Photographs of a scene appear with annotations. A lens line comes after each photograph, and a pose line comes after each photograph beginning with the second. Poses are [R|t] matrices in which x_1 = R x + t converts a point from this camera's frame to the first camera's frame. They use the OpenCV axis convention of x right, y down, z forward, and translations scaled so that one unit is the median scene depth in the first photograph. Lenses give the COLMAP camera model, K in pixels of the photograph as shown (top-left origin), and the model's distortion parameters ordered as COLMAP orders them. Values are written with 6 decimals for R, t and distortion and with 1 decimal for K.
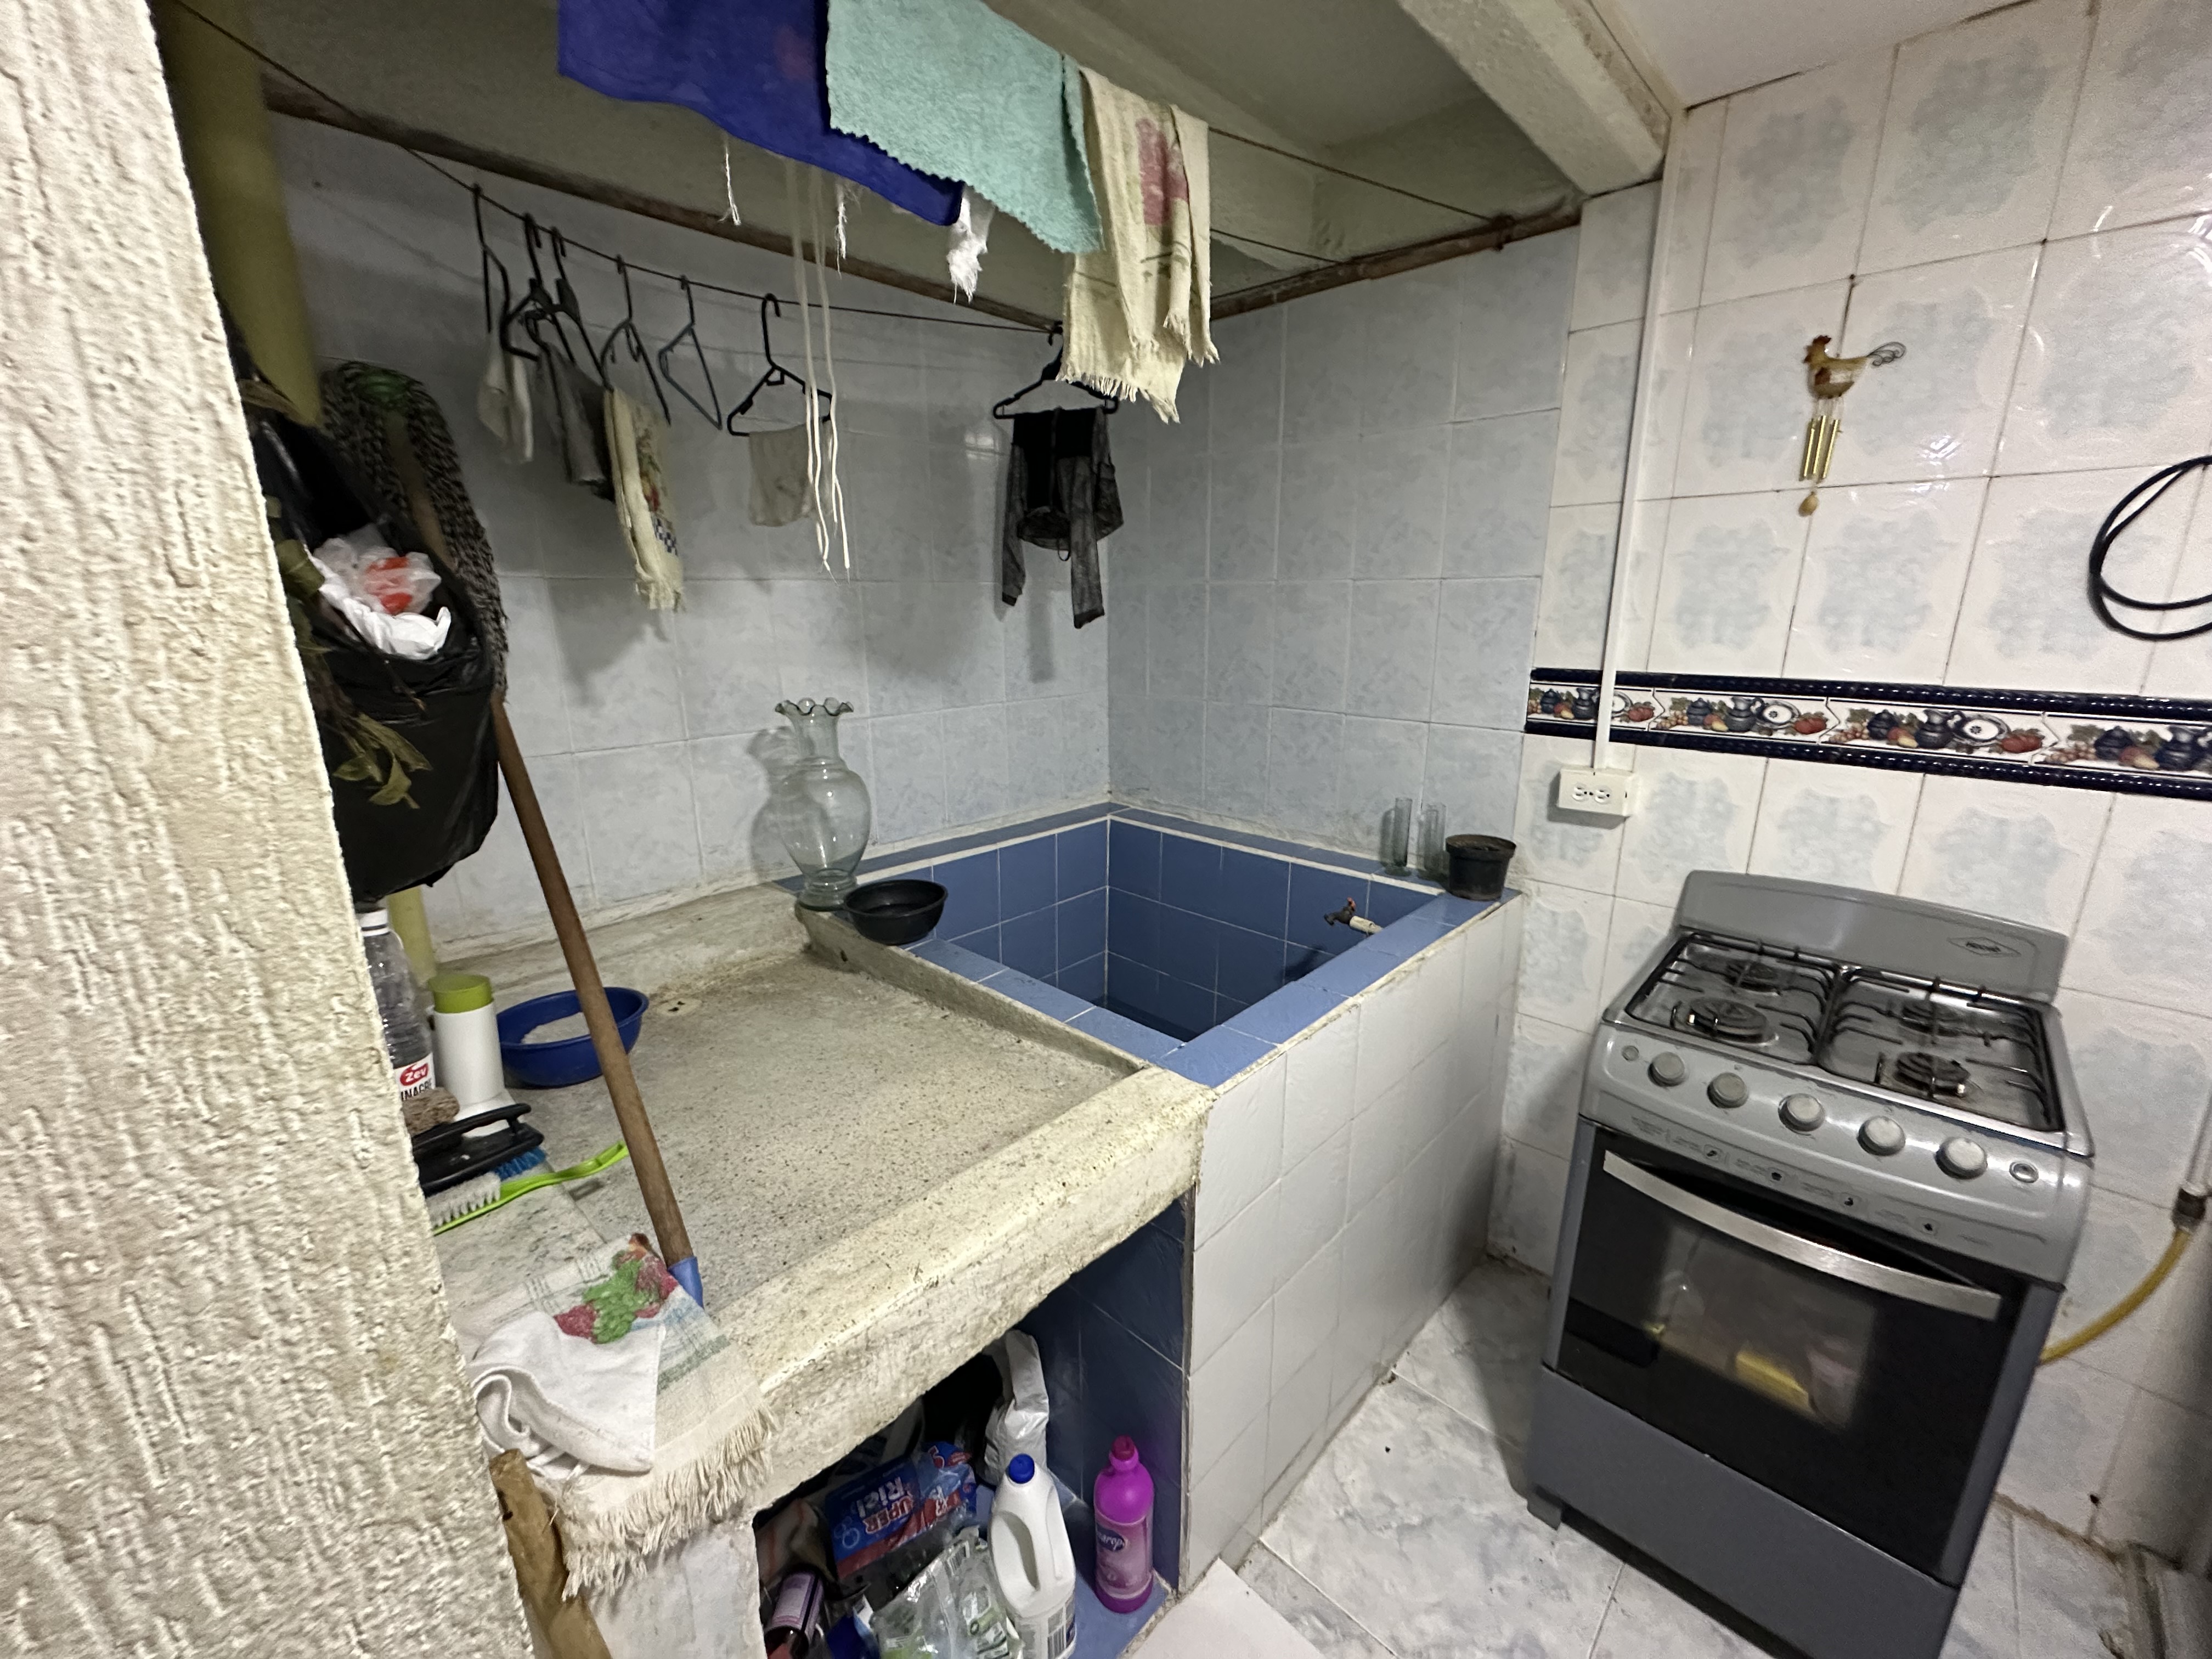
lens RADIAL K [[883.6, 0, 1105.2], [0, 883.6, 828.2], [0, 0, 1]] dist [-0.002629, 0.000664]
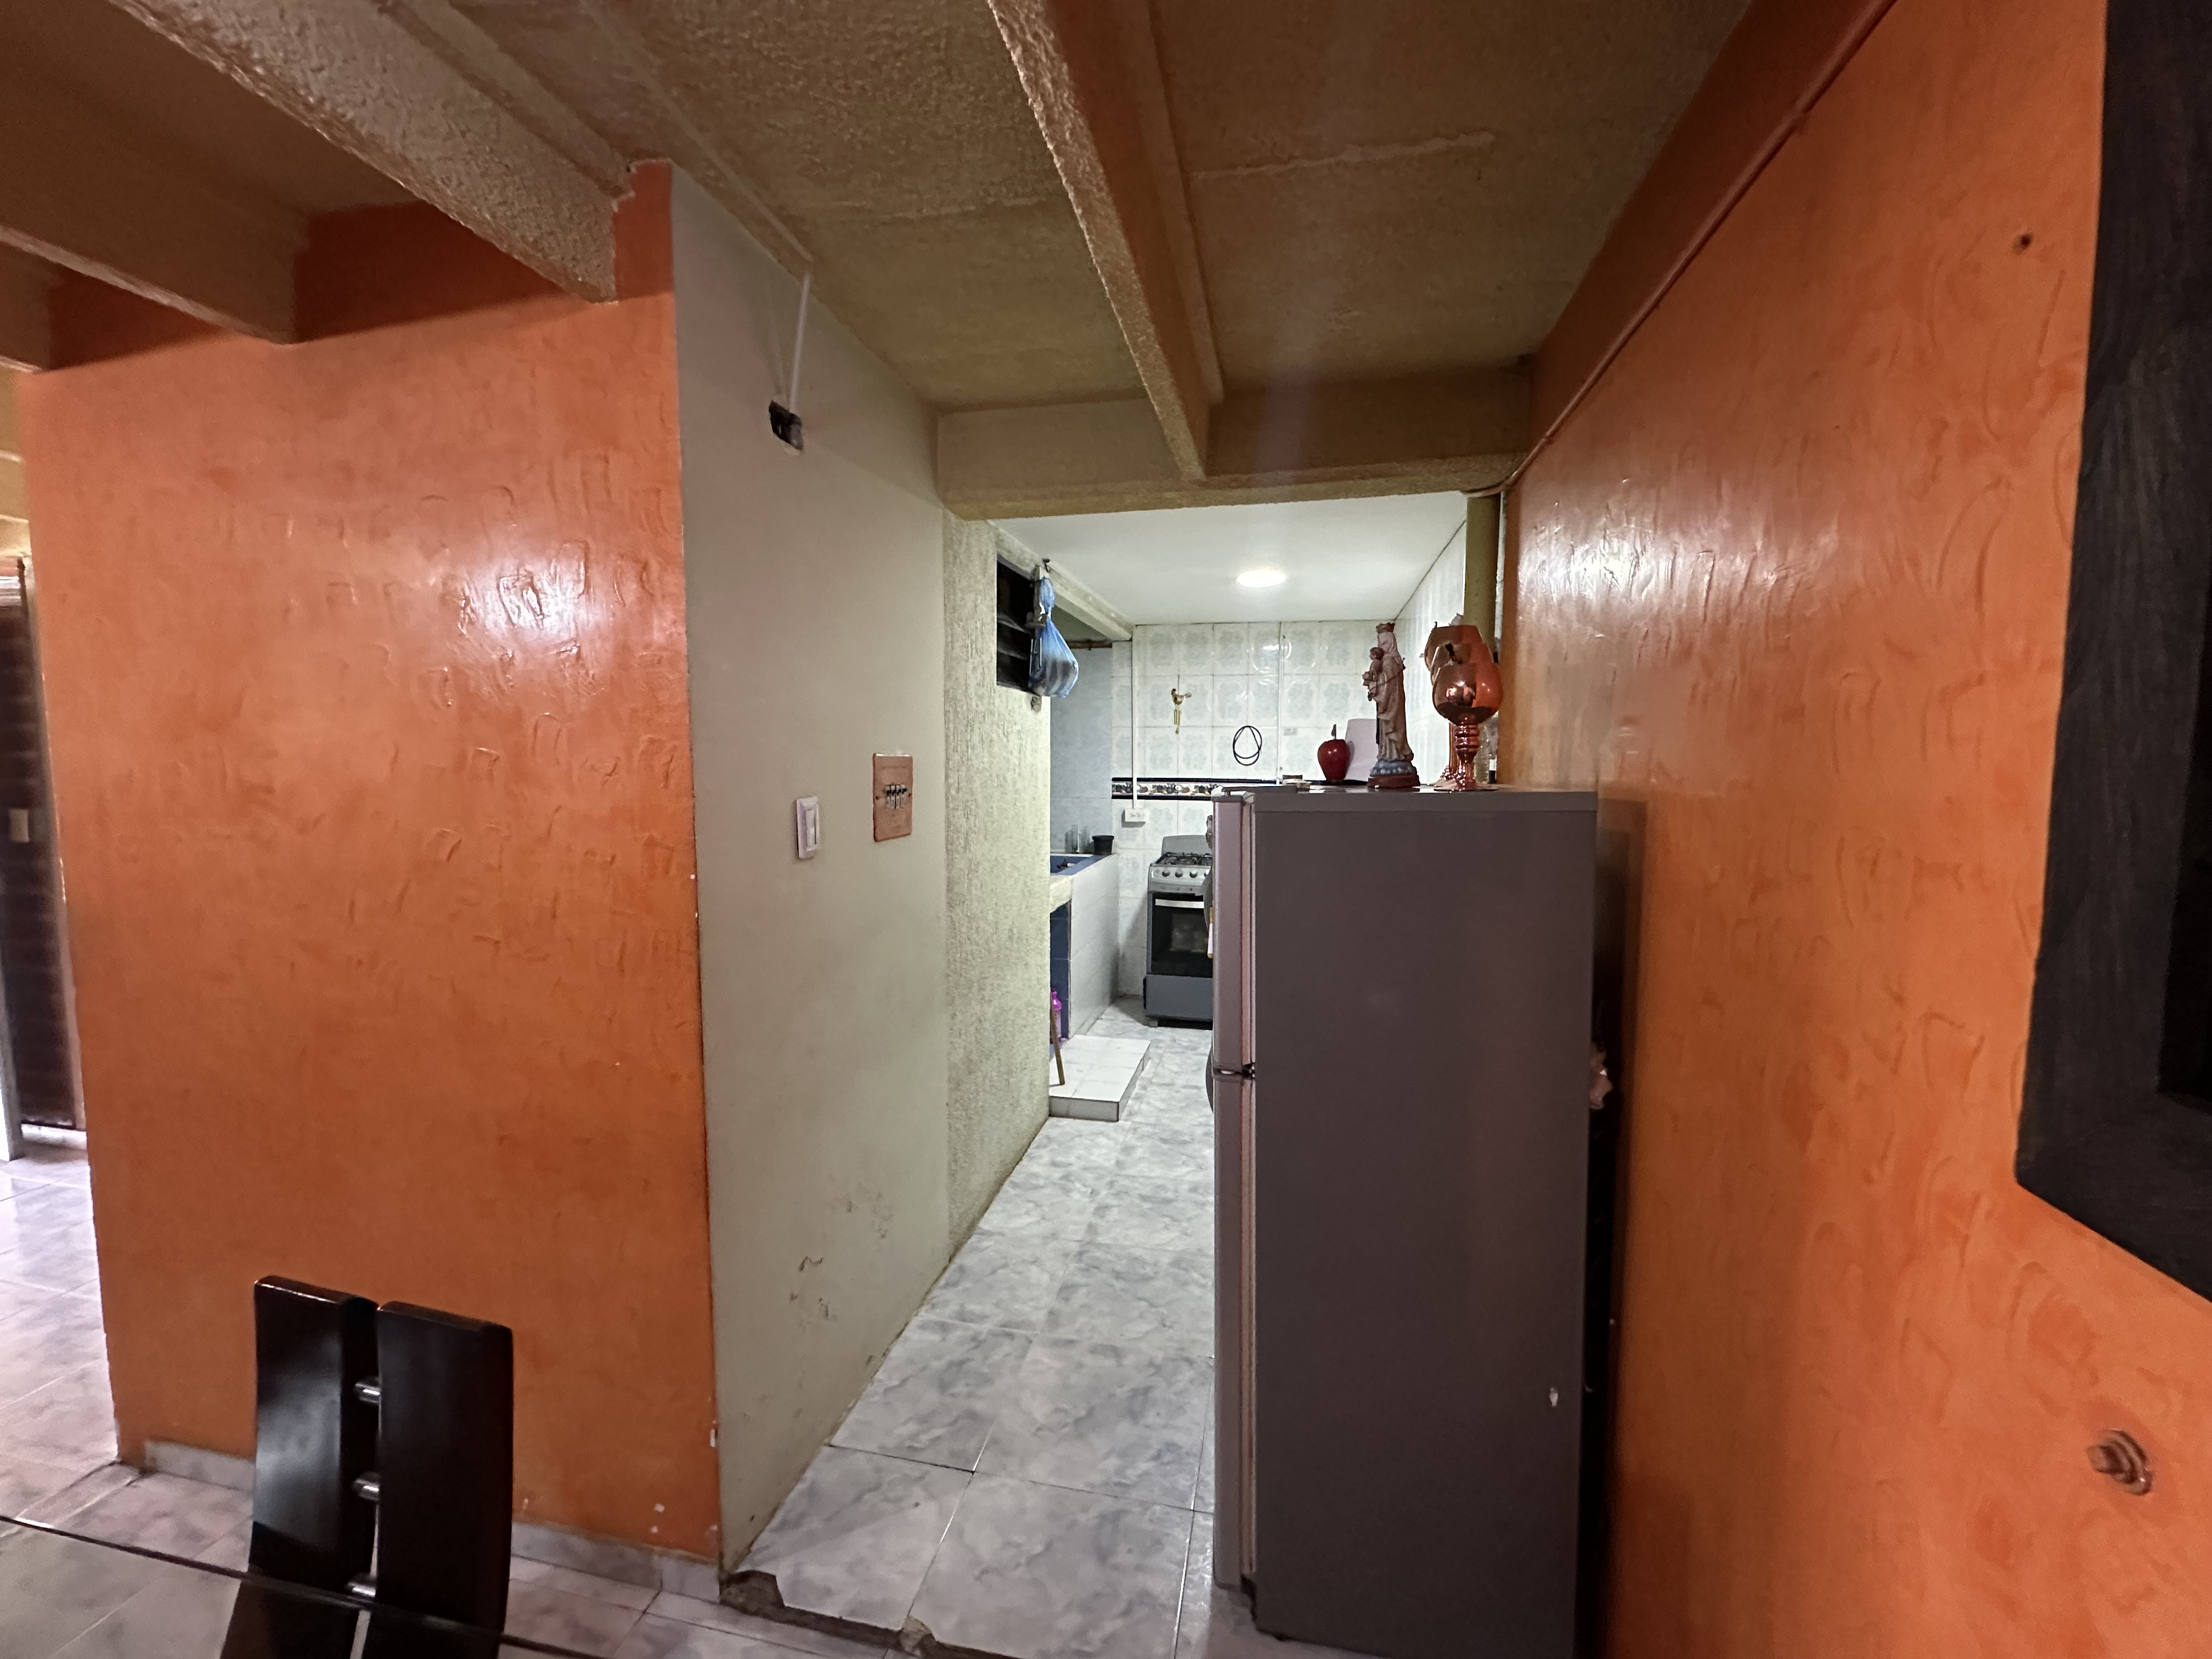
lens RADIAL K [[883.6, 0, 1103.2], [0, 883.6, 815.9], [0, 0, 1]] dist [-0.002629, 0.000664]
pose [[0.856577, -0.022973, 0.515508, -1.321276], [0.121287, 0.979985, -0.157860, 0.504313], [-0.501564, 0.197744, 0.842218, -1.804927]]
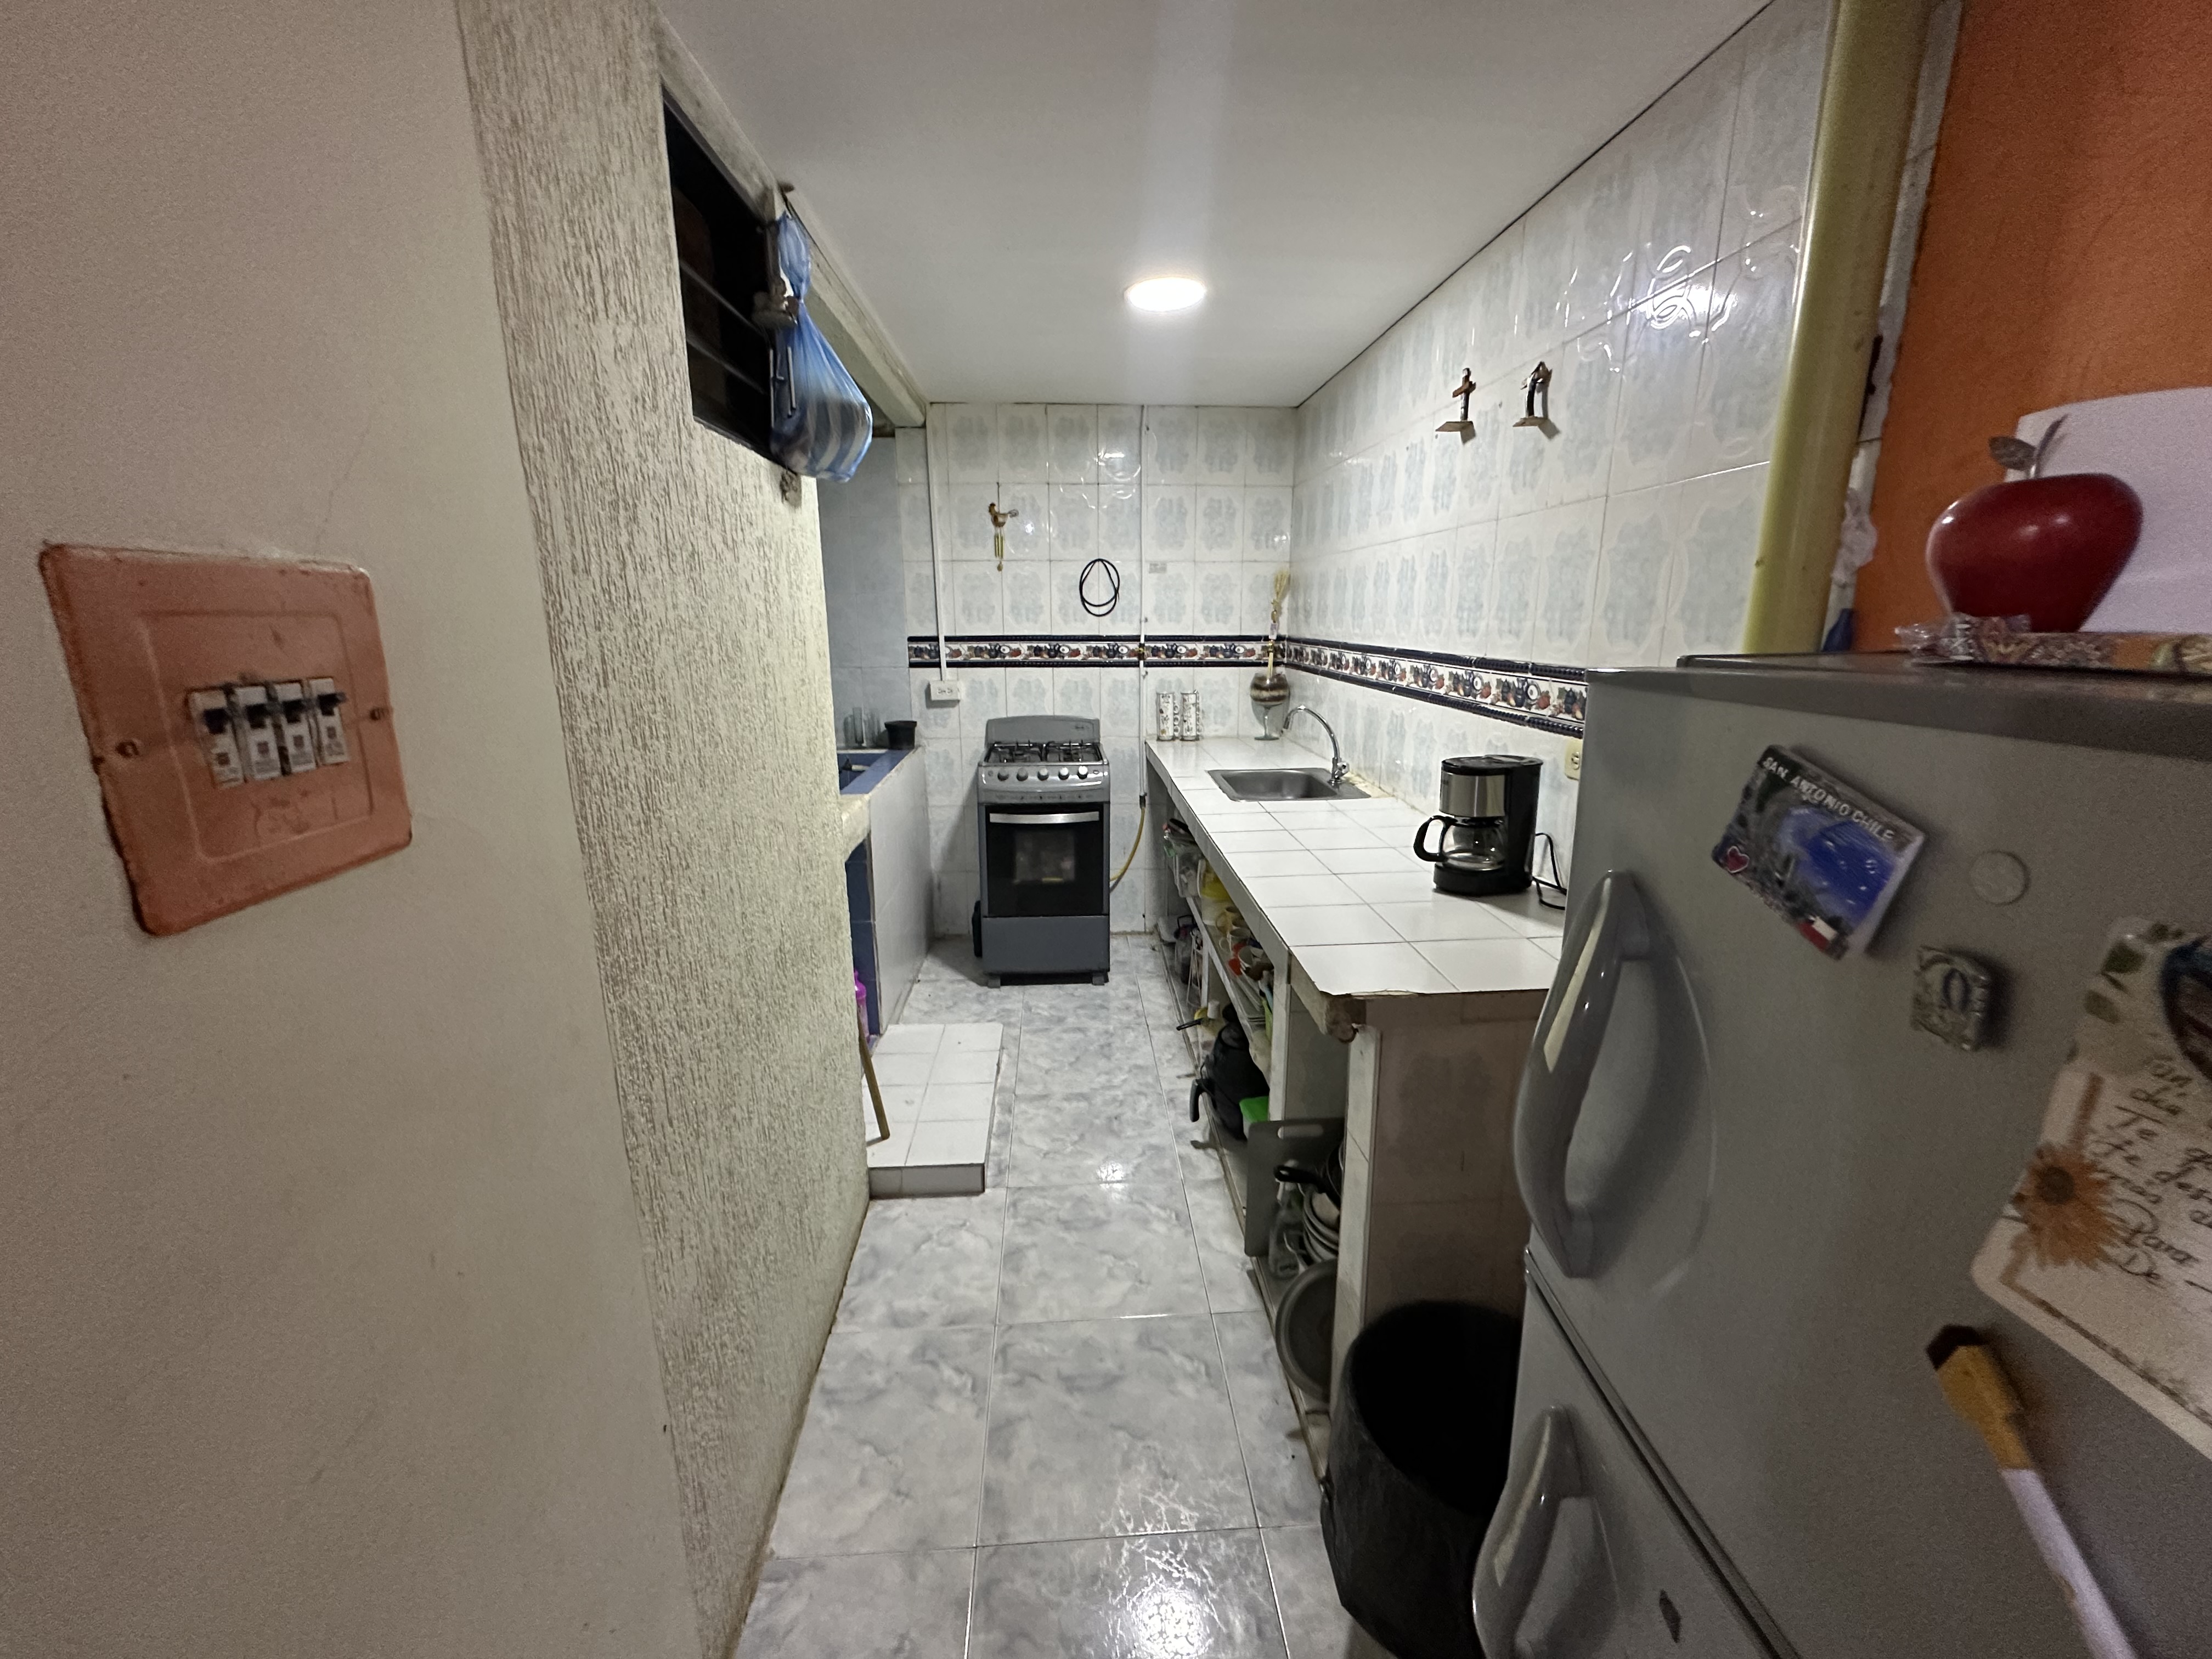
lens RADIAL K [[883.6, 0, 1105.7], [0, 883.6, 825.6], [0, 0, 1]] dist [-0.002629, 0.000664]
pose [[0.688894, -0.166167, 0.705559, -0.892872], [0.185389, 0.981386, 0.050118, 0.288917], [-0.700754, 0.096277, 0.706877, -0.922702]]
